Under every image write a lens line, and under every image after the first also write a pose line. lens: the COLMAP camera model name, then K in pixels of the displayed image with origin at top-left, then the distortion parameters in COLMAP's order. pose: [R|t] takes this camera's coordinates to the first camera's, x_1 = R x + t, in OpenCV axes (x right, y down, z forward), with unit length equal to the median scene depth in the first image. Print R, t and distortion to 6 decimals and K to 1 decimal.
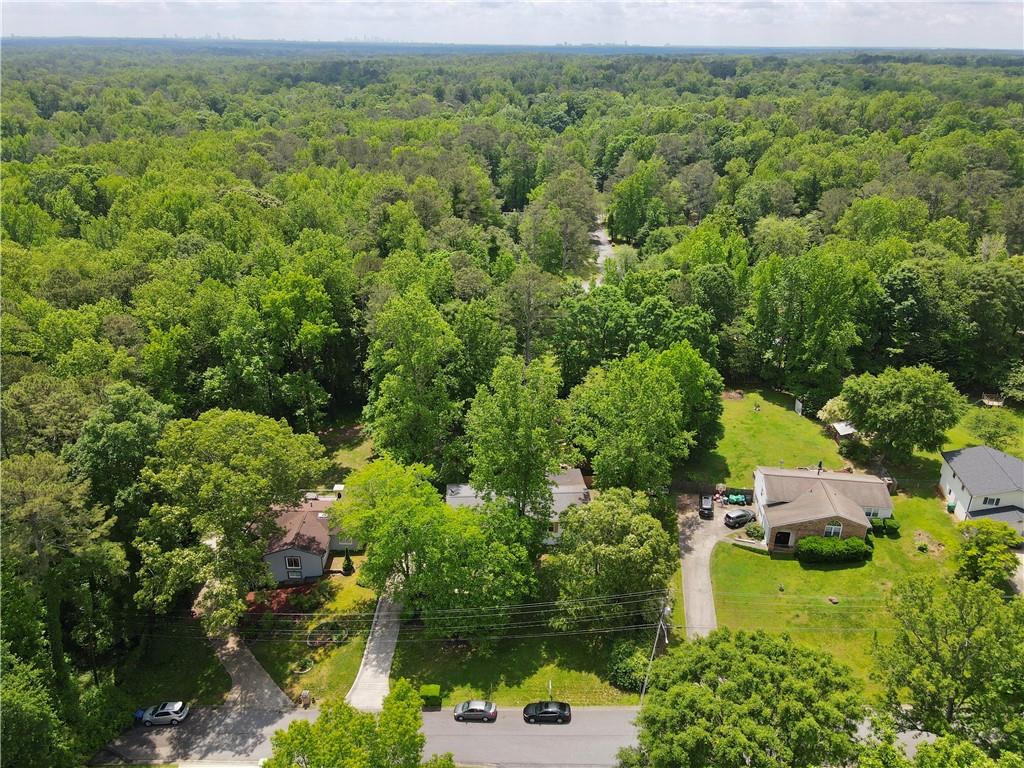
lens RADIAL K [[760.8, 0, 509.7], [0, 760.8, 384.4], [0, 0, 1]] dist [-0.006557, 0.046489]
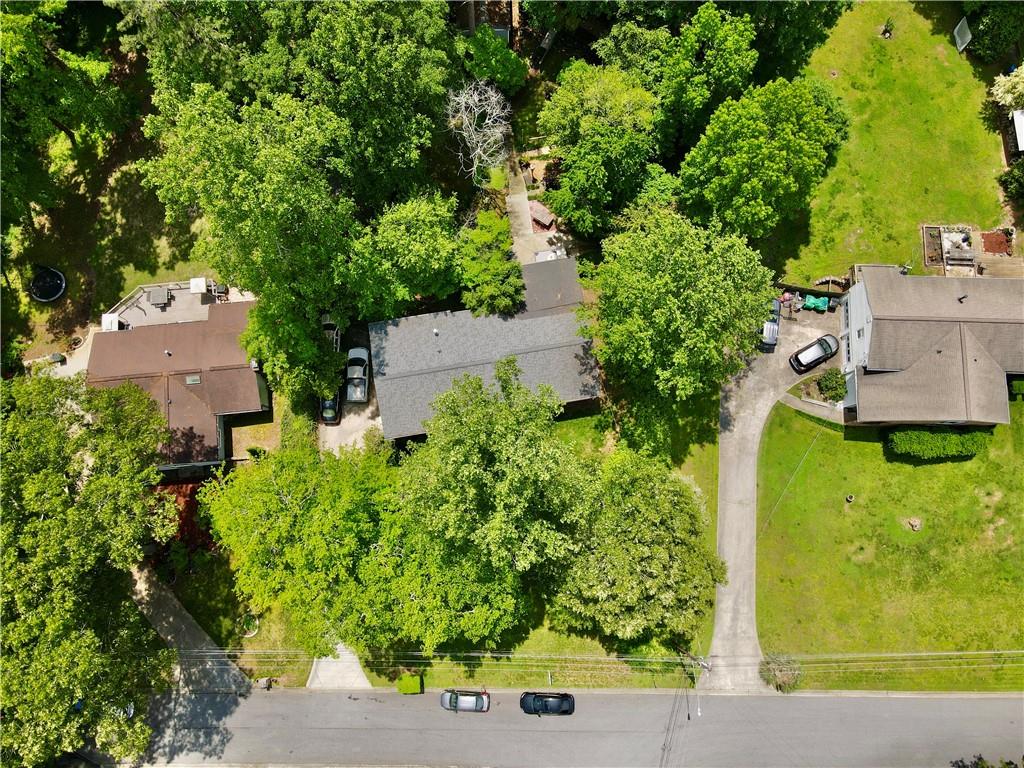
lens RADIAL K [[760.8, 0, 511.3], [0, 760.8, 391.4], [0, 0, 1]] dist [-0.006557, 0.046489]
pose [[0.995424, -0.093831, 0.018097, 0.022471], [0.037522, 0.557945, 0.829029, -0.418502], [-0.087885, -0.824556, 0.558913, 0.691661]]
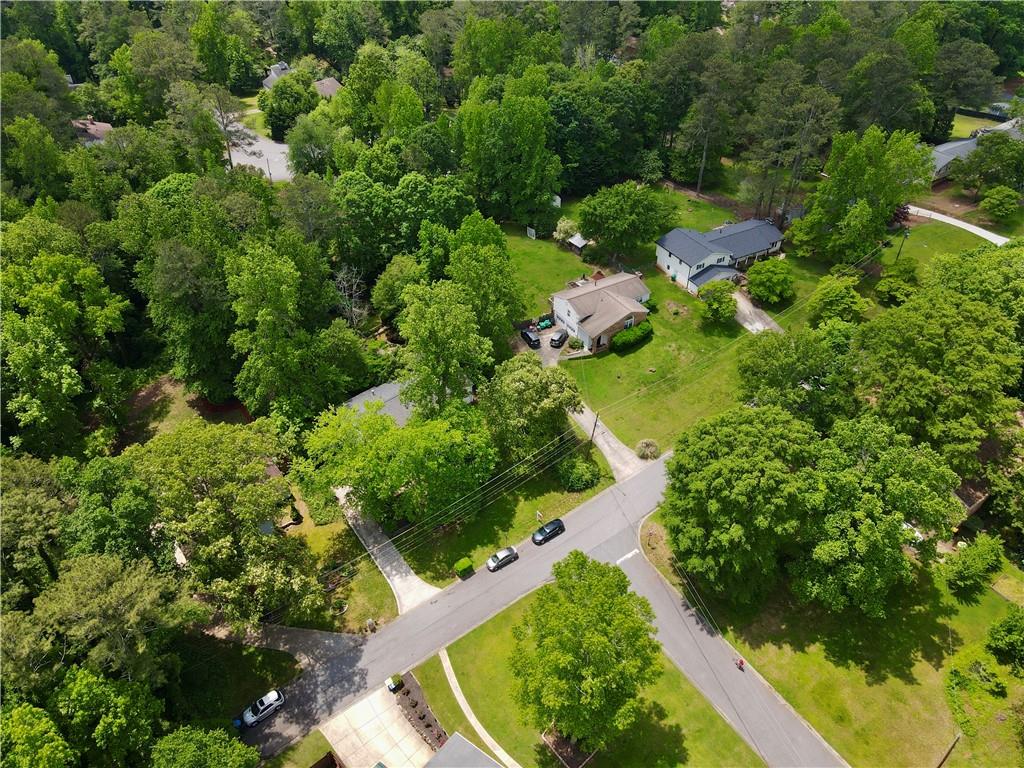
lens RADIAL K [[760.8, 0, 510.7], [0, 760.8, 385.0], [0, 0, 1]] dist [-0.006557, 0.046489]
pose [[0.778940, -0.393235, 0.488486, -0.467877], [0.254740, 0.910215, 0.326521, -0.214473], [-0.573027, -0.129904, 0.809176, -0.001525]]
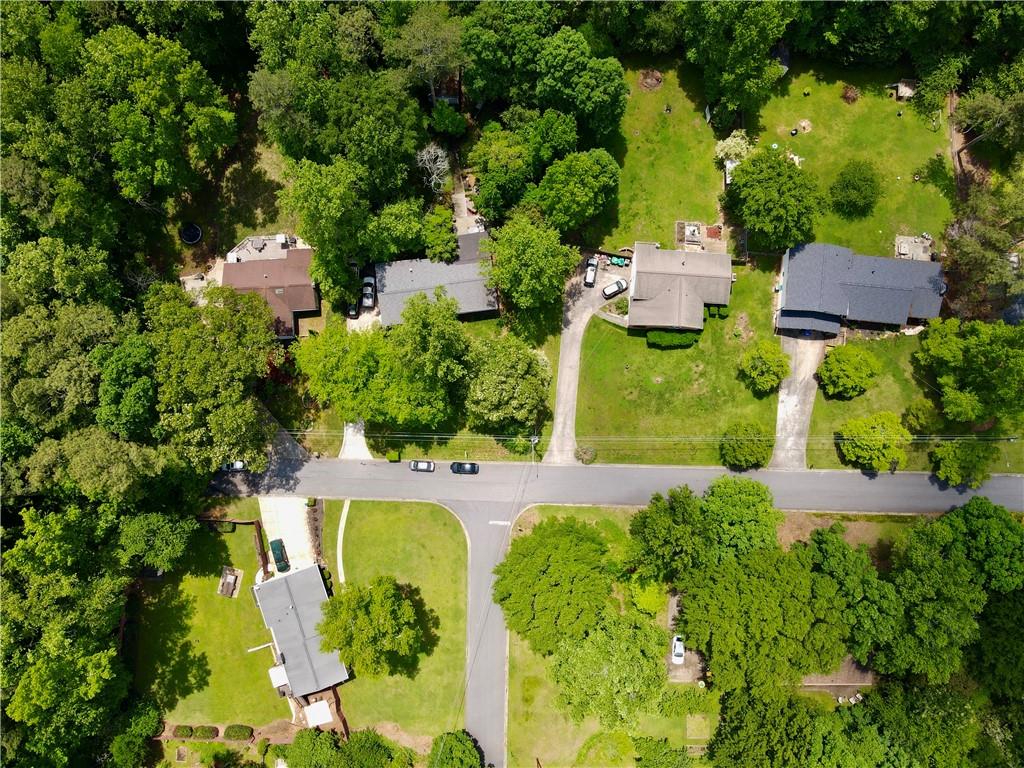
lens RADIAL K [[760.8, 0, 512.4], [0, 760.8, 392.9], [0, 0, 1]] dist [-0.006557, 0.046489]
pose [[0.998208, -0.059239, 0.008511, 0.127326], [0.020827, 0.477158, 0.878571, -0.946994], [-0.056107, -0.876819, 0.477537, 0.291003]]
